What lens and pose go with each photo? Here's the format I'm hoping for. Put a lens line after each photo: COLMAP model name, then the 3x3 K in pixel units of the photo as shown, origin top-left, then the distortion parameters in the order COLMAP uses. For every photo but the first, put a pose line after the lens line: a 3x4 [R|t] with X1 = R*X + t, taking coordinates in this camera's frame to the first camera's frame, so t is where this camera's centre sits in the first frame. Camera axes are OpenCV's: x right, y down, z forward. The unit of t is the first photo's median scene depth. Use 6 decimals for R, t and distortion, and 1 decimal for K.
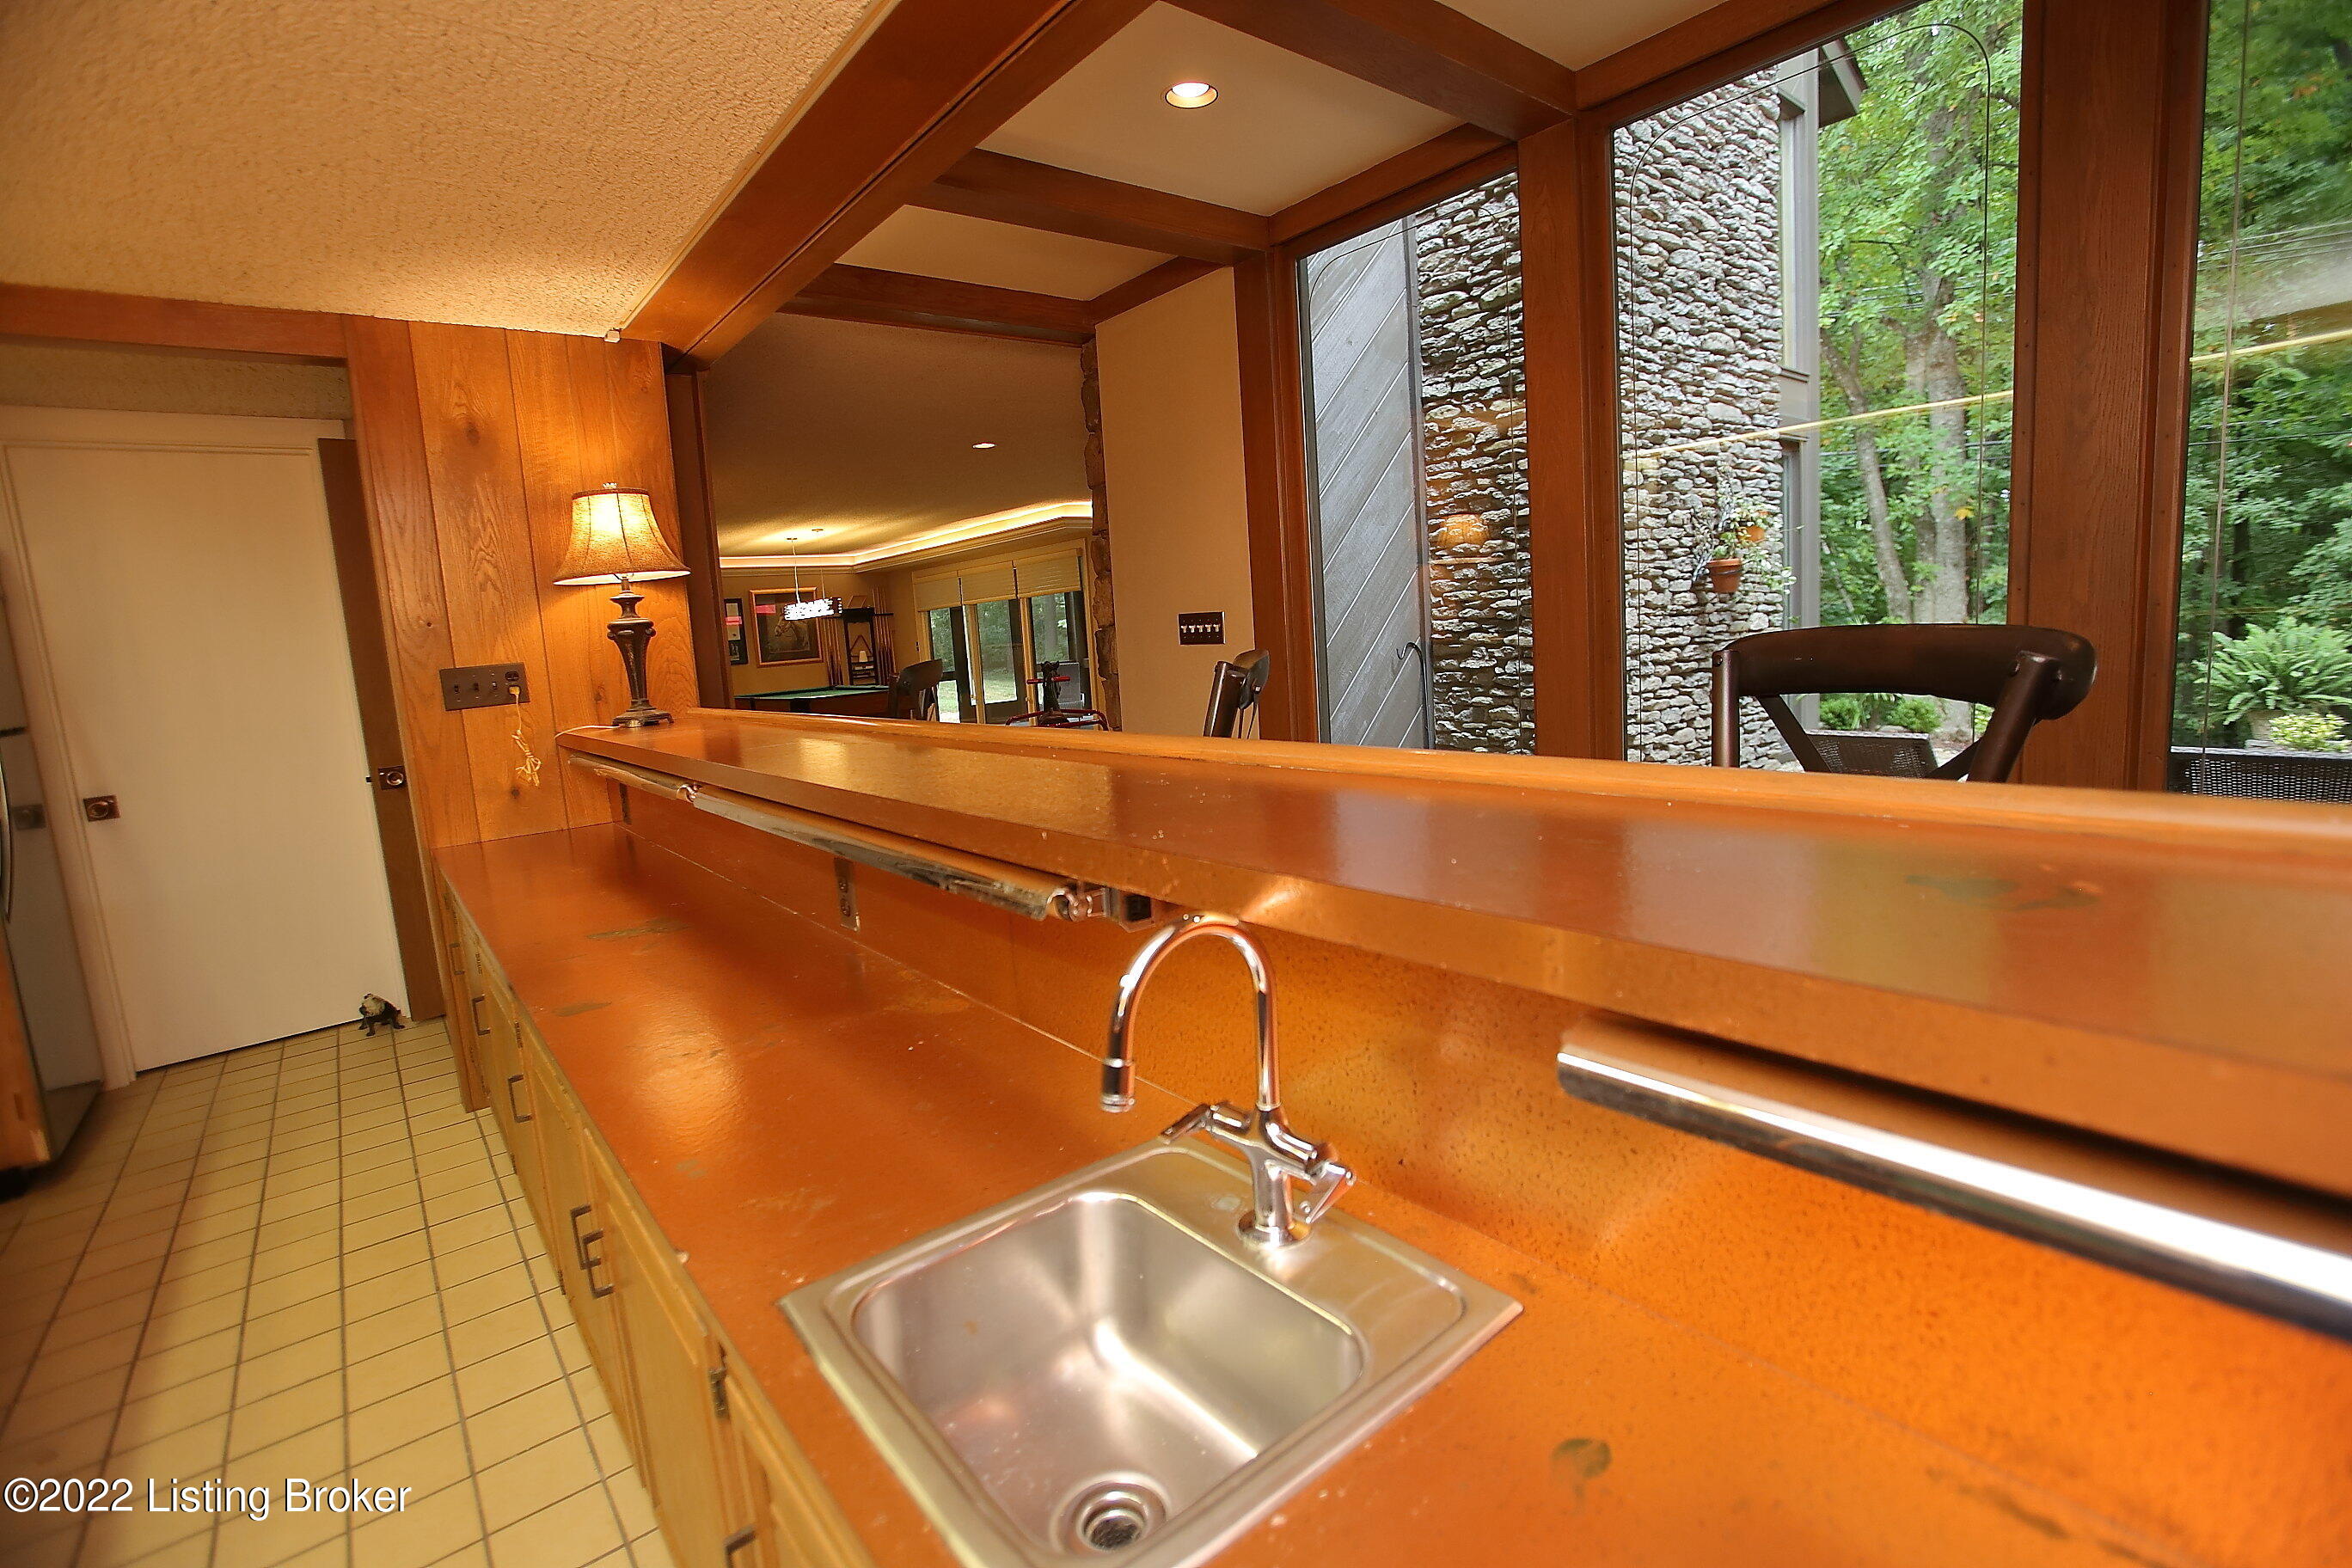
lens RADIAL K [[1059.0, 0, 1168.9], [0, 1059.0, 782.7], [0, 0, 1]] dist [-0.028852, -0.000125]
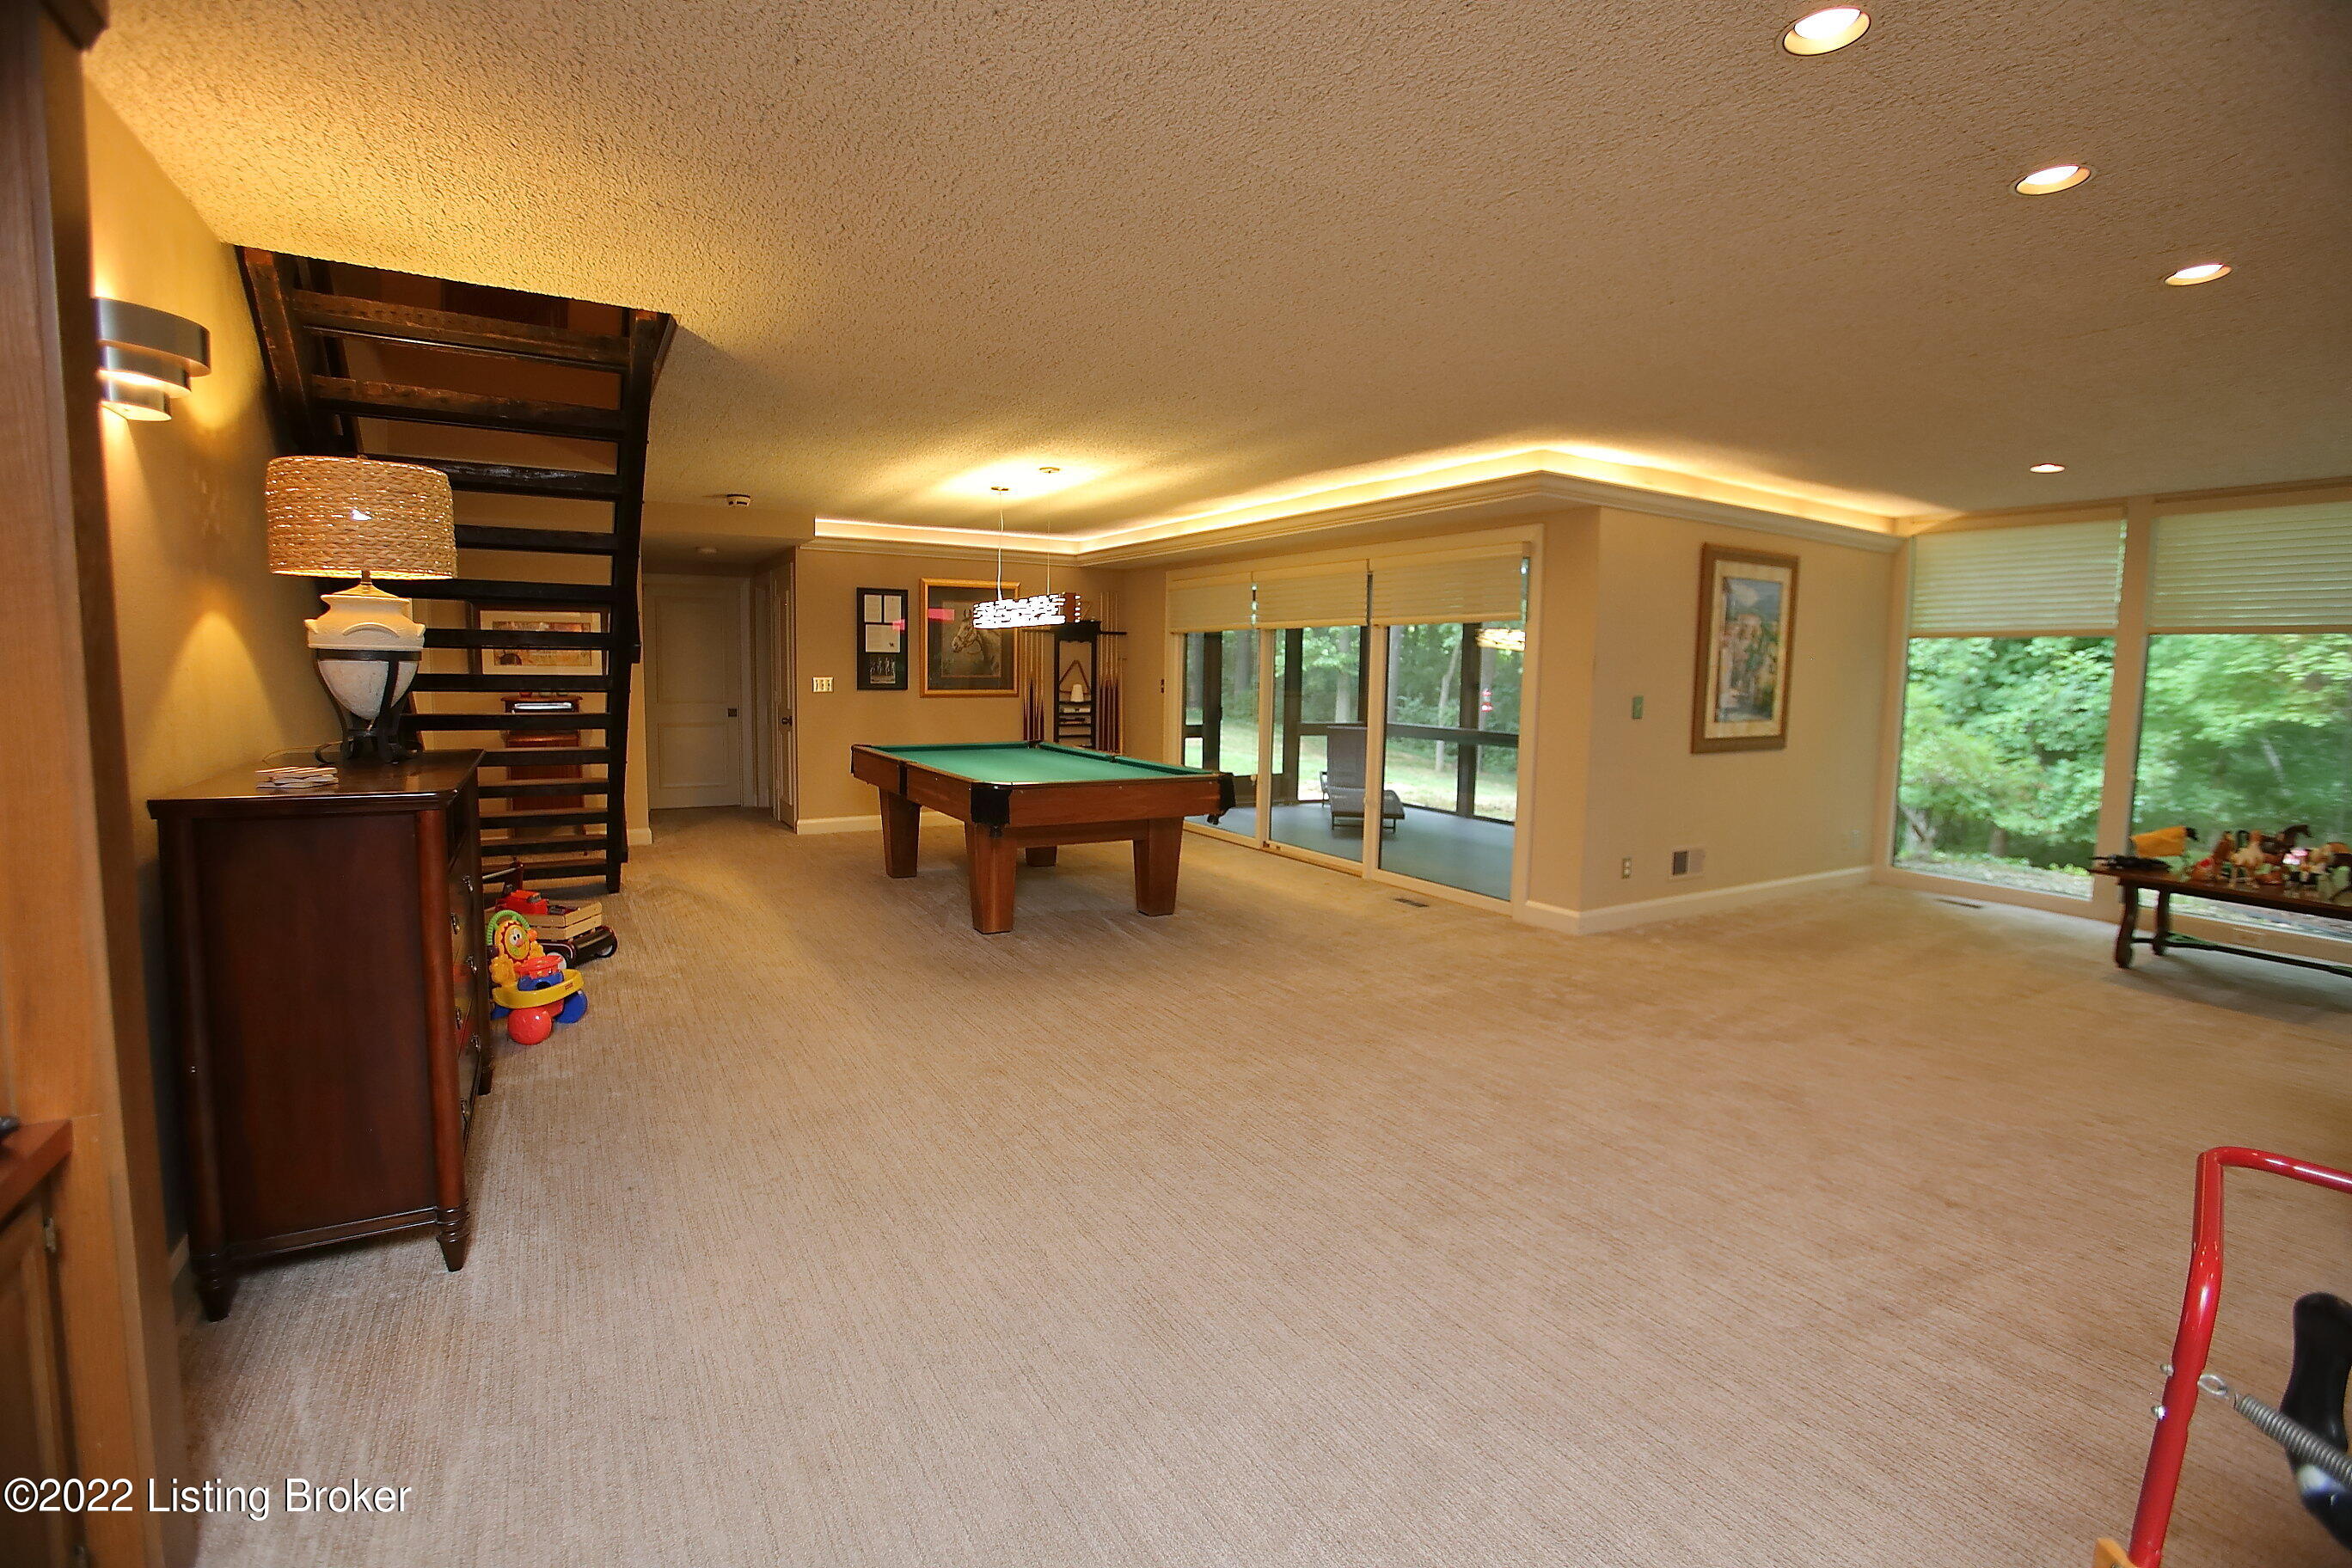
lens RADIAL K [[1059.0, 0, 1188.5], [0, 1059.0, 776.9], [0, 0, 1]] dist [-0.028852, -0.000125]
pose [[0.989048, 0.097222, -0.111049, -0.150951], [-0.102170, 0.993972, -0.039758, -0.051911], [0.106514, 0.050669, 0.993019, 0.374854]]
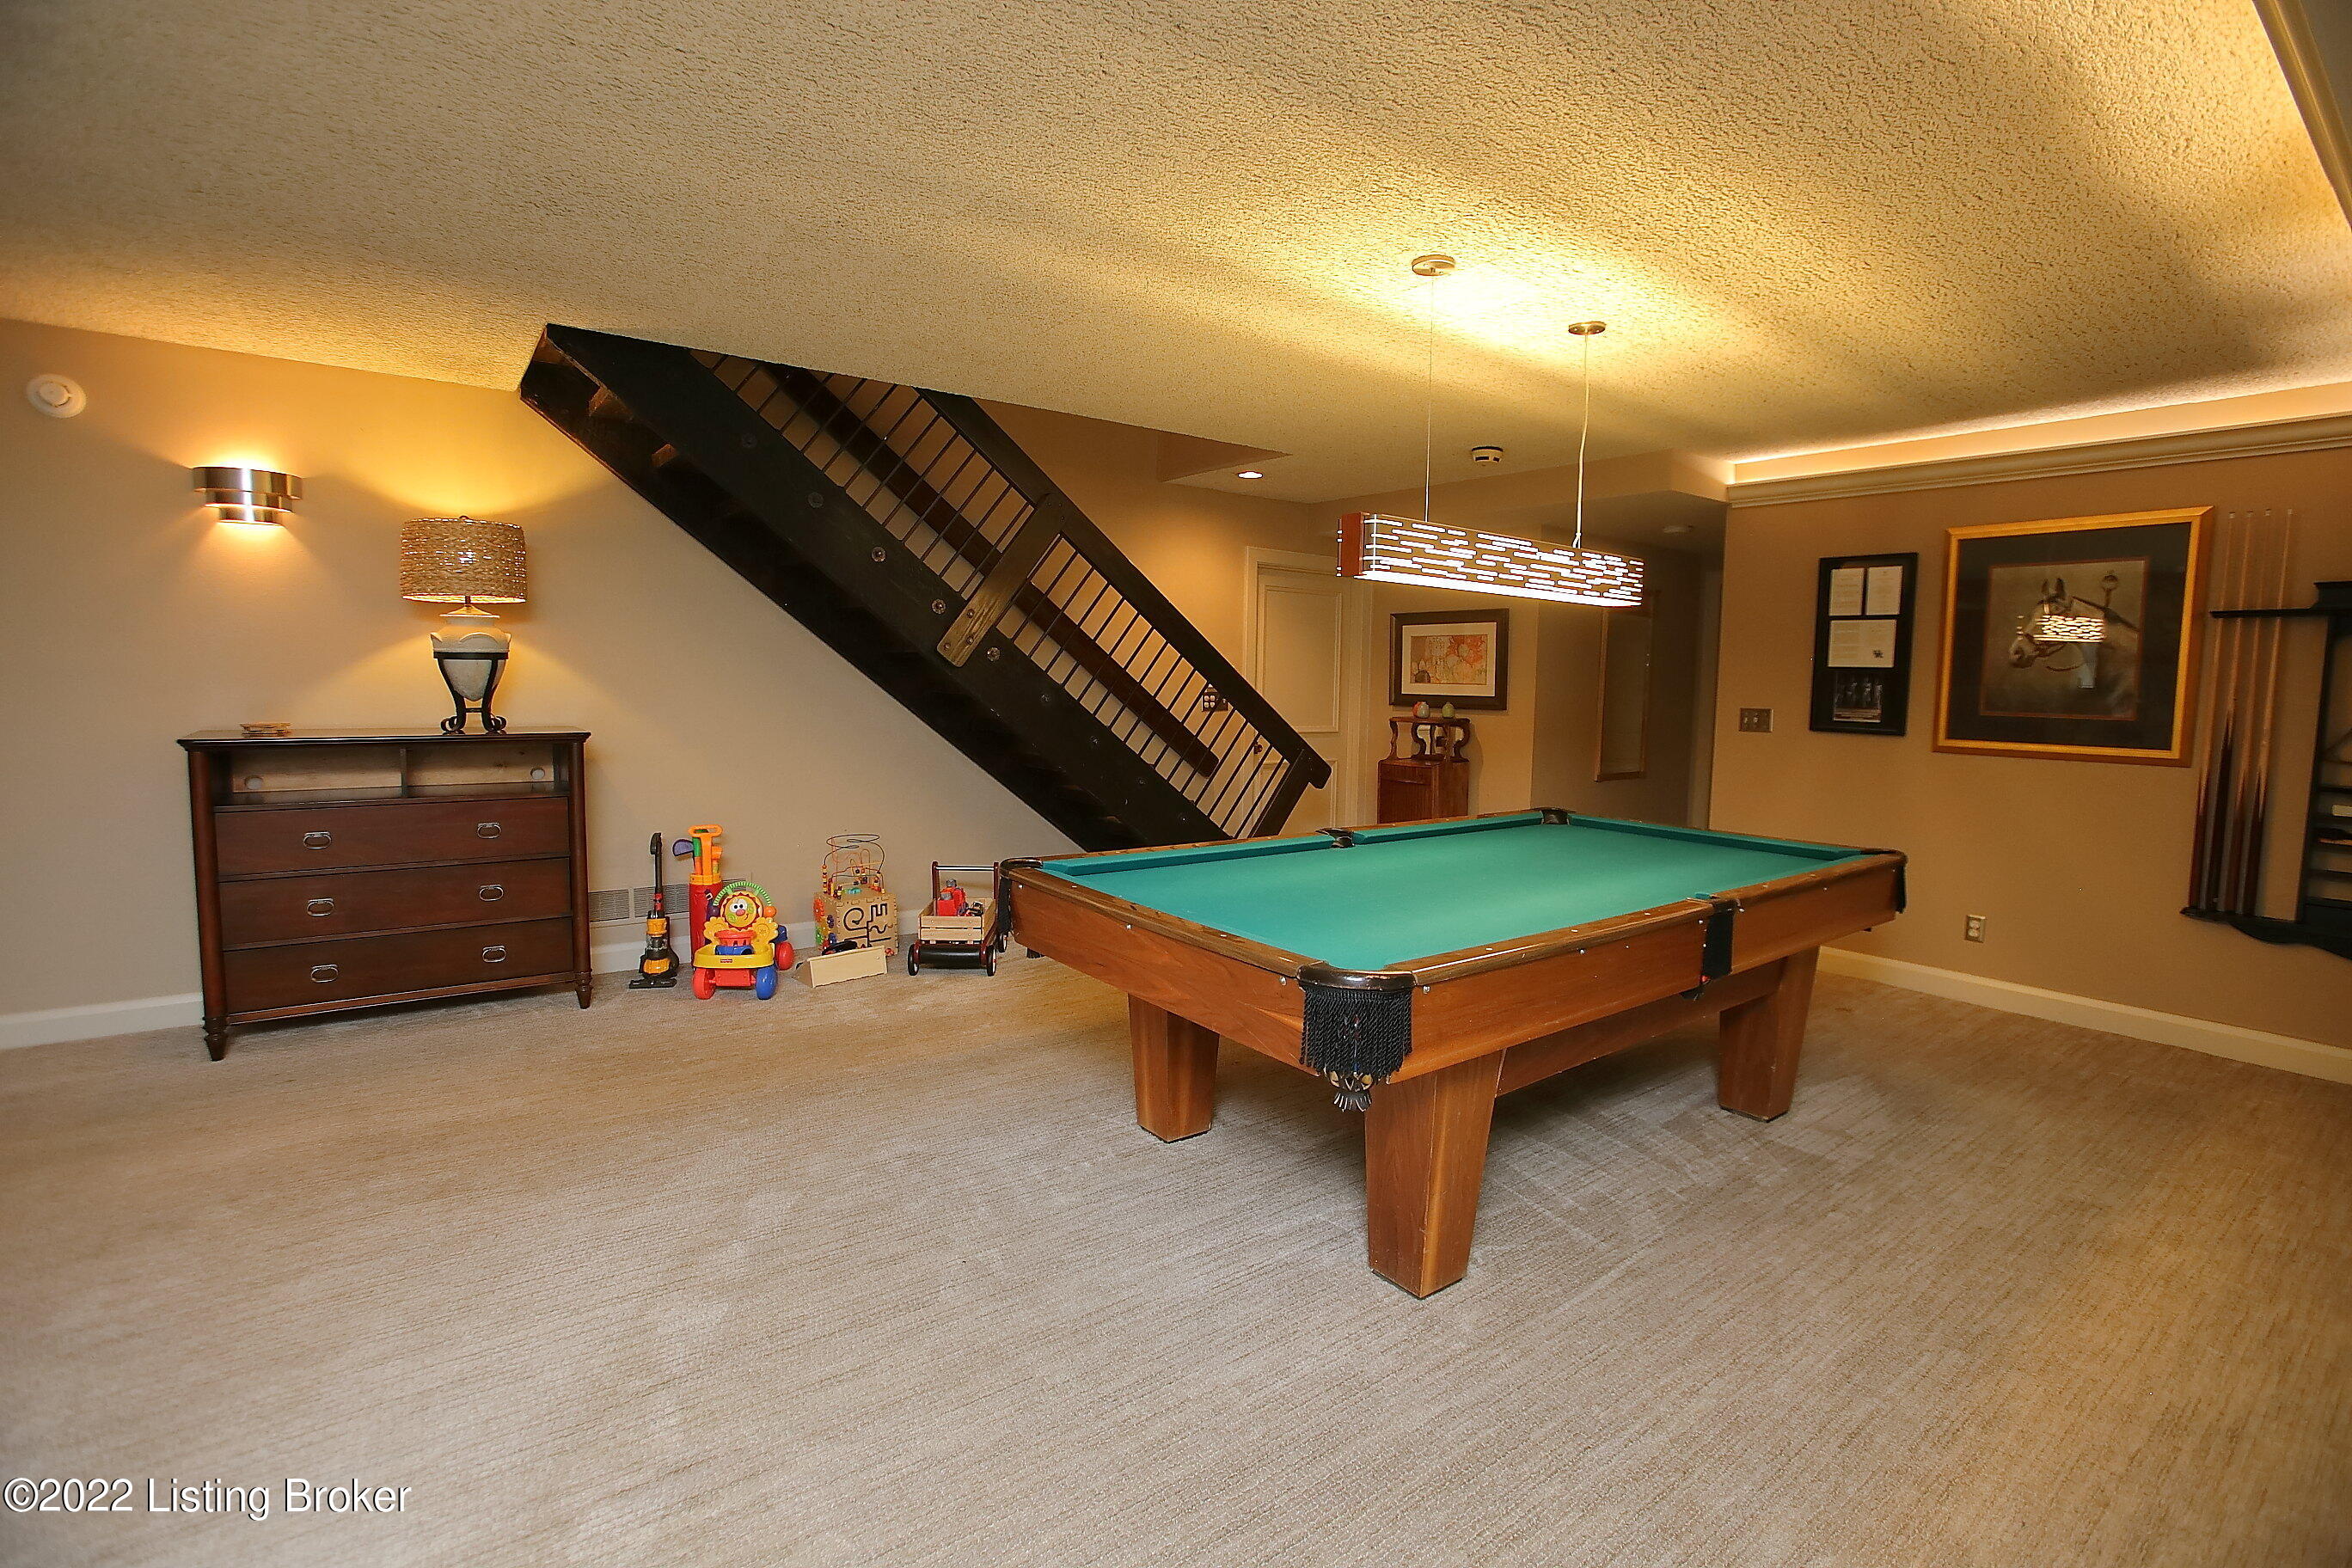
lens RADIAL K [[1059.0, 0, 1184.2], [0, 1059.0, 764.8], [0, 0, 1]] dist [-0.028852, -0.000125]
pose [[-0.028504, 0.157012, -0.987185, -0.042411], [-0.170111, 0.972419, 0.159575, -0.119512], [0.985013, 0.172480, -0.001009, 0.767308]]
